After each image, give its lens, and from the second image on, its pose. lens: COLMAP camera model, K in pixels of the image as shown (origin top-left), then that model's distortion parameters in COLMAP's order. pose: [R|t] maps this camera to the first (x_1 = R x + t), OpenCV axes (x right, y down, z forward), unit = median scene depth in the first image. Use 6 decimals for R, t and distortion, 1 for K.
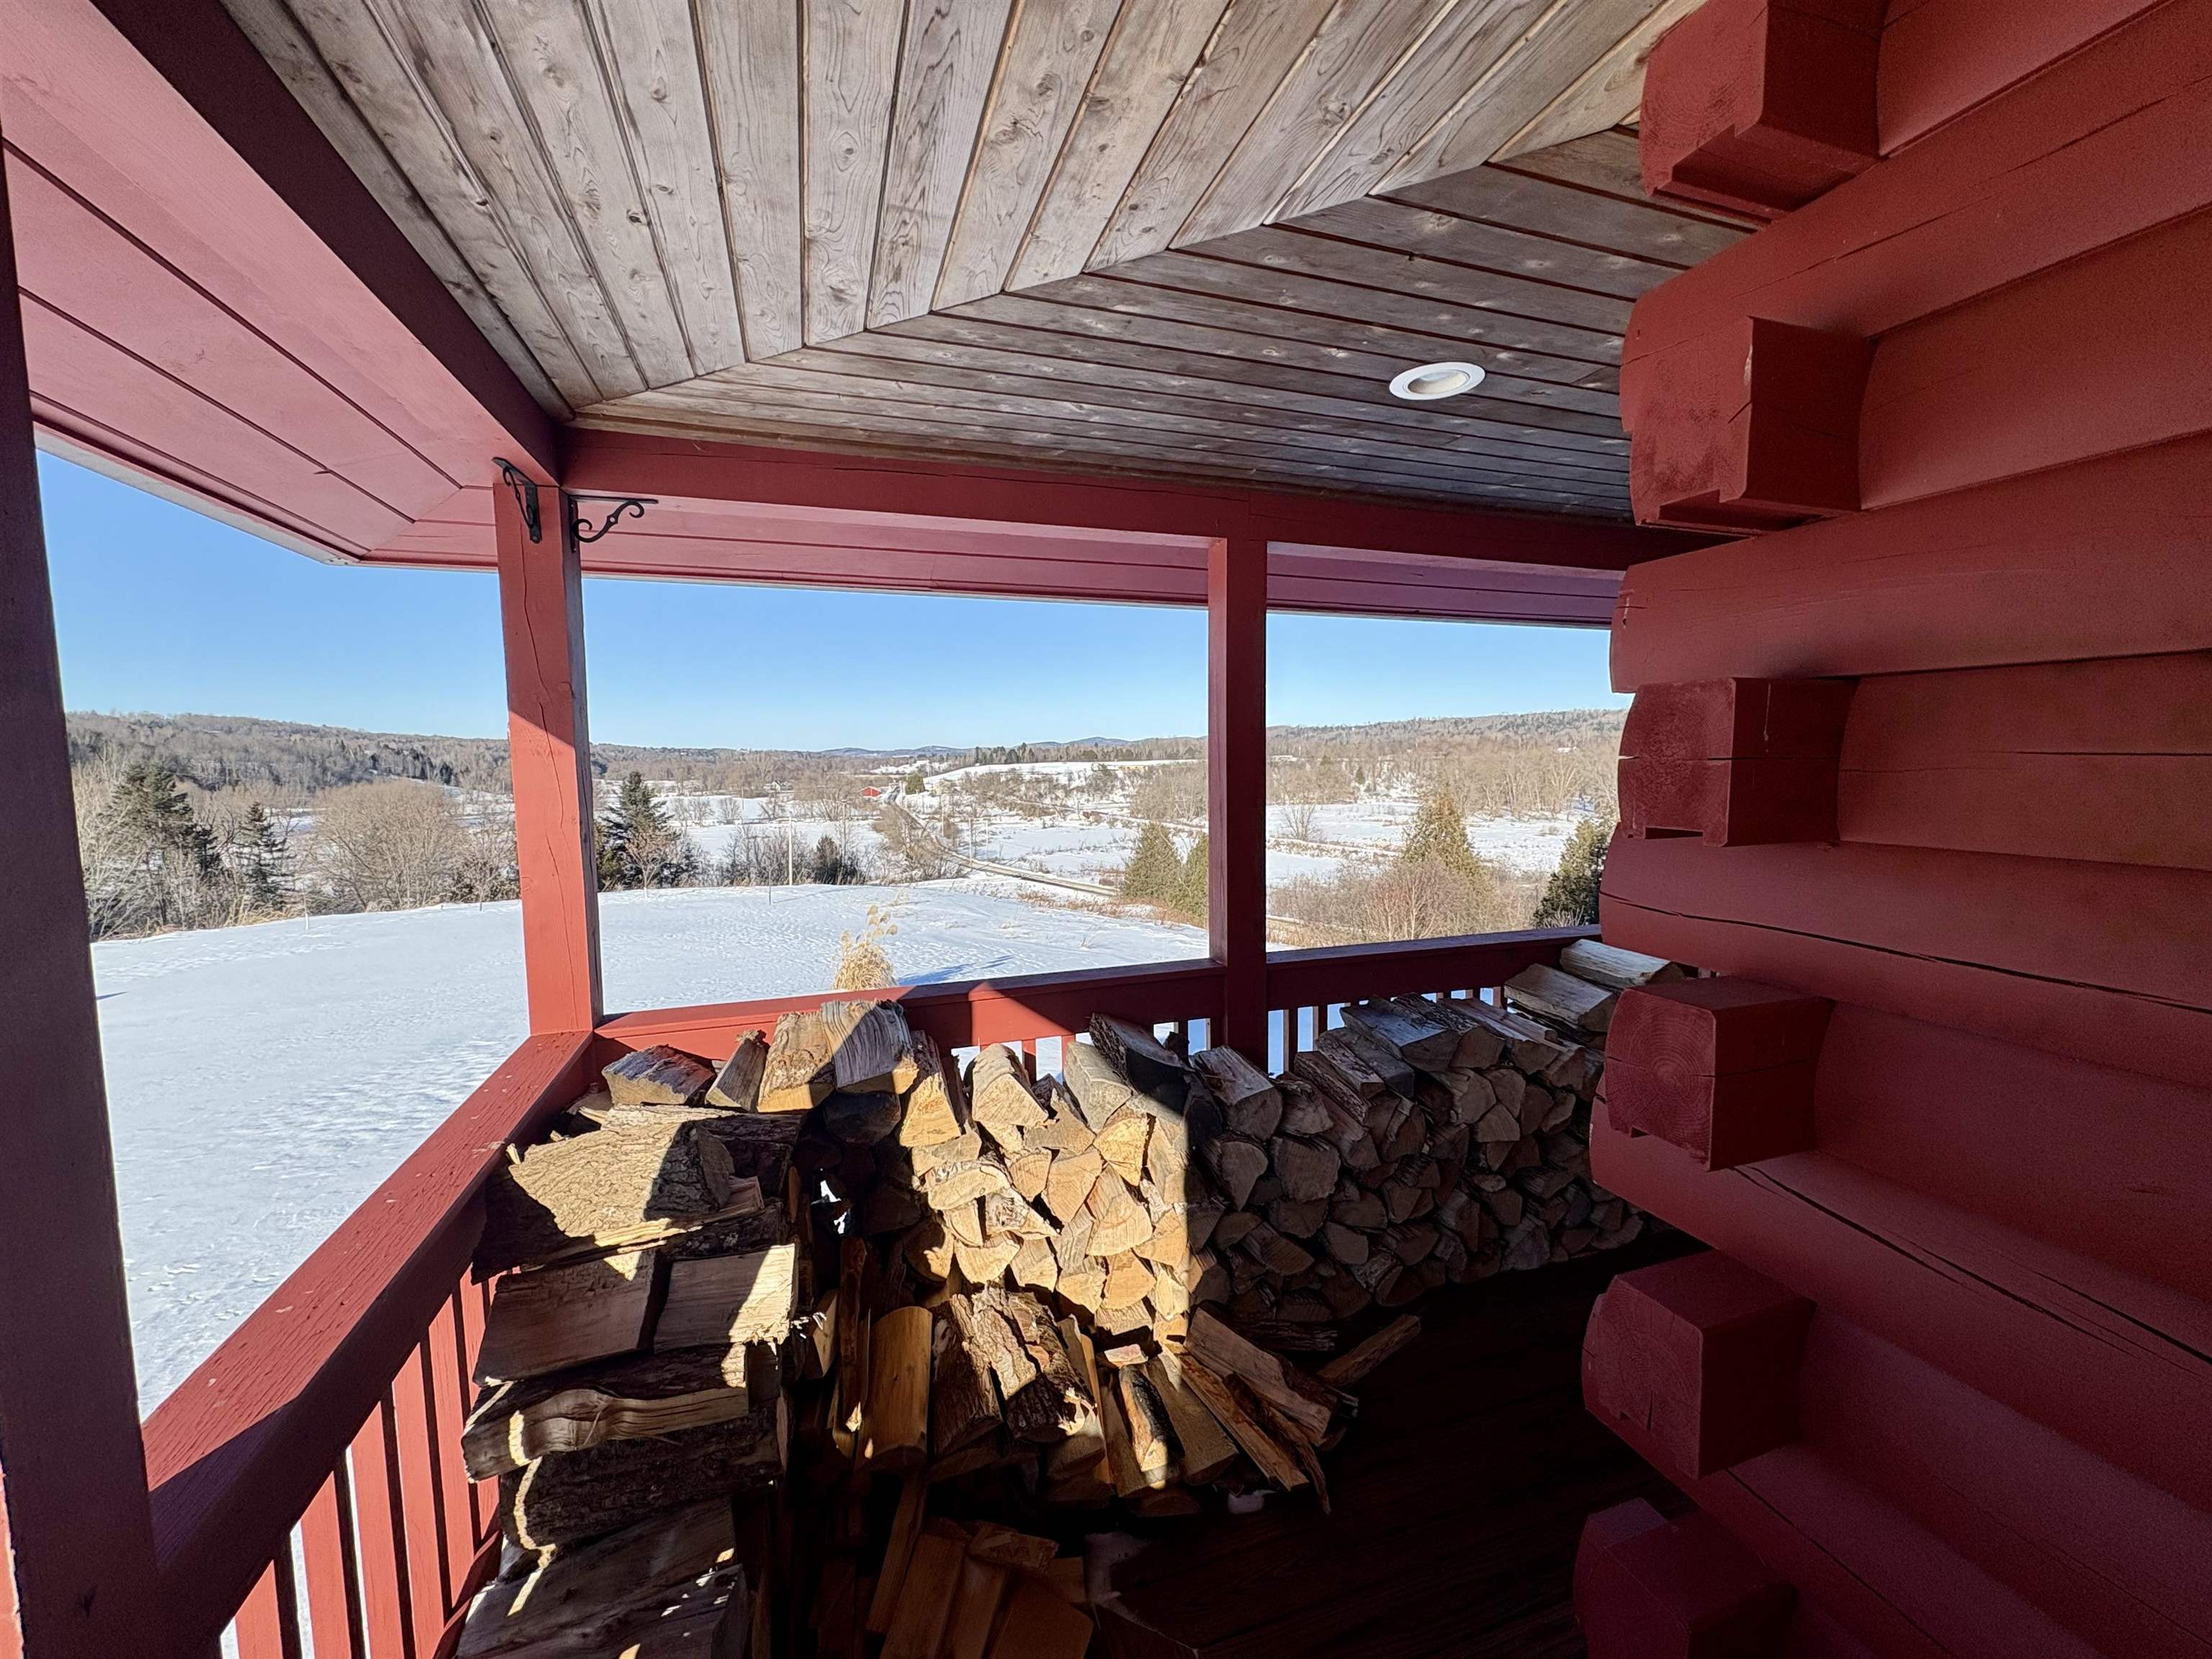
lens RADIAL K [[877.5, 0, 1106.0], [0, 877.5, 829.5], [0, 0, 1]] dist [0.001738, -0.000470]
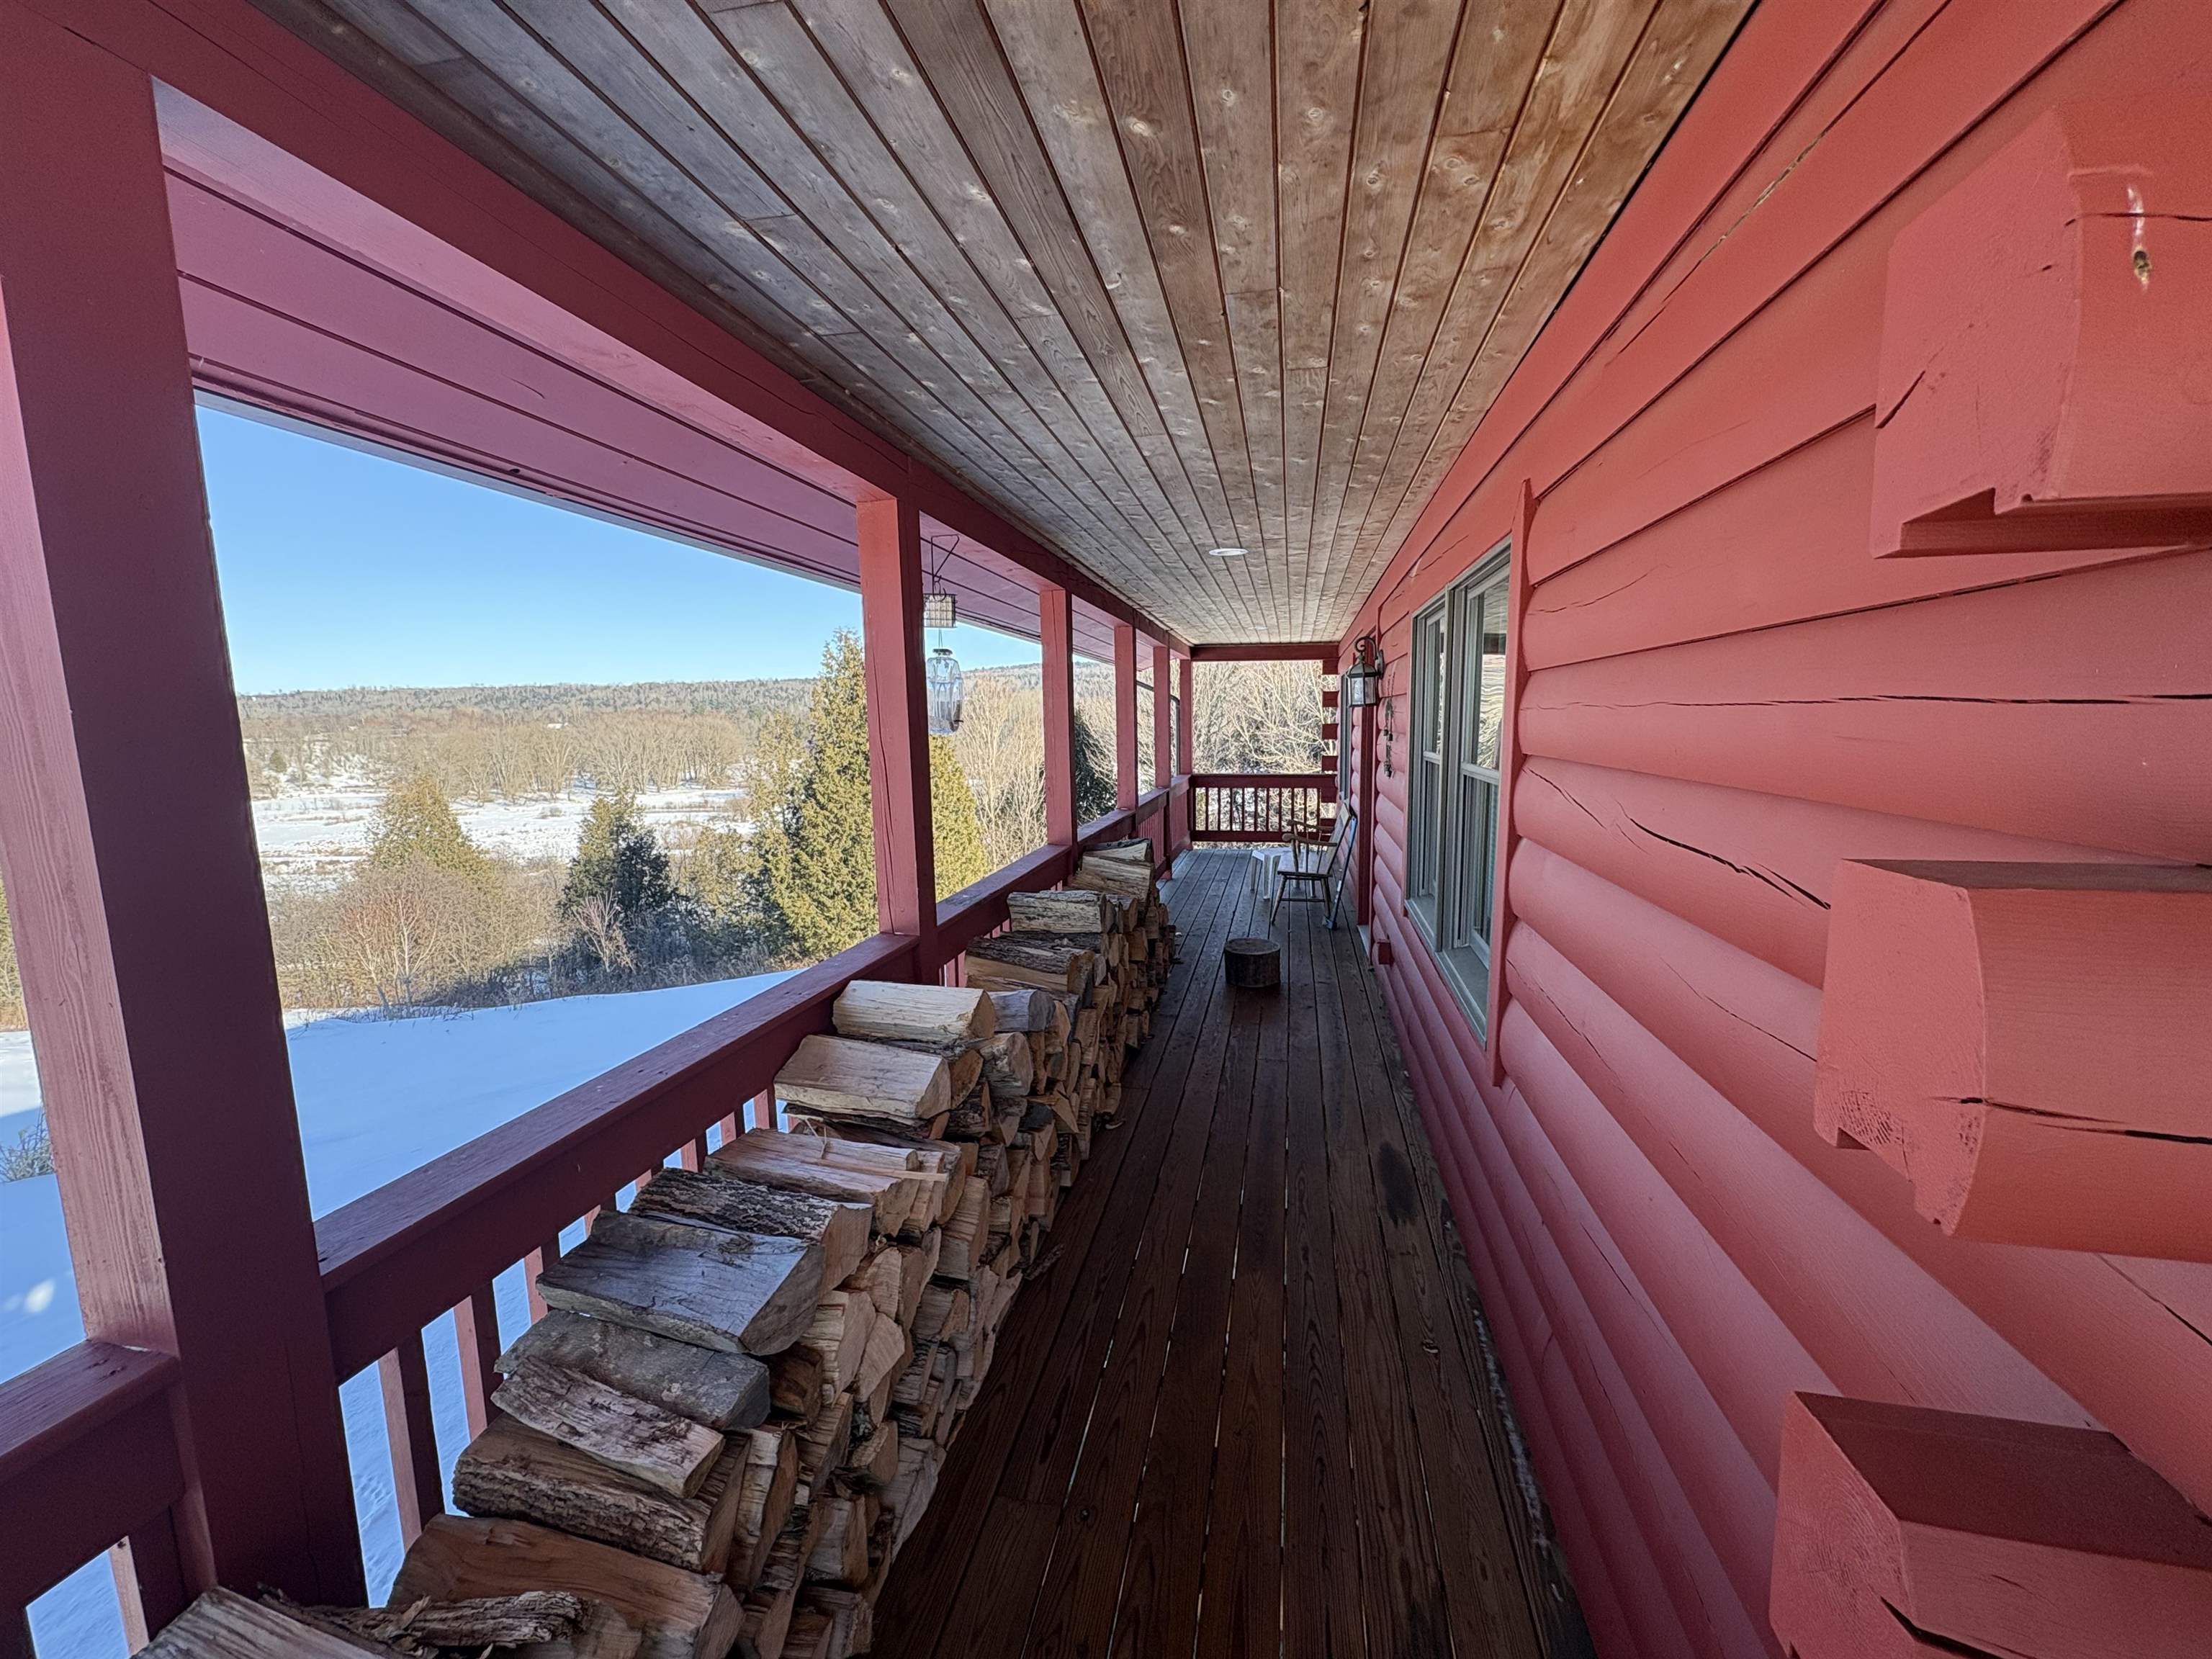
lens RADIAL K [[877.5, 0, 1106.0], [0, 877.5, 829.5], [0, 0, 1]] dist [0.001738, -0.000470]
pose [[0.507786, -0.105586, 0.854988, 0.068607], [0.082295, 0.993867, 0.073861, -0.053961], [-0.857543, 0.032856, 0.513361, 0.684090]]
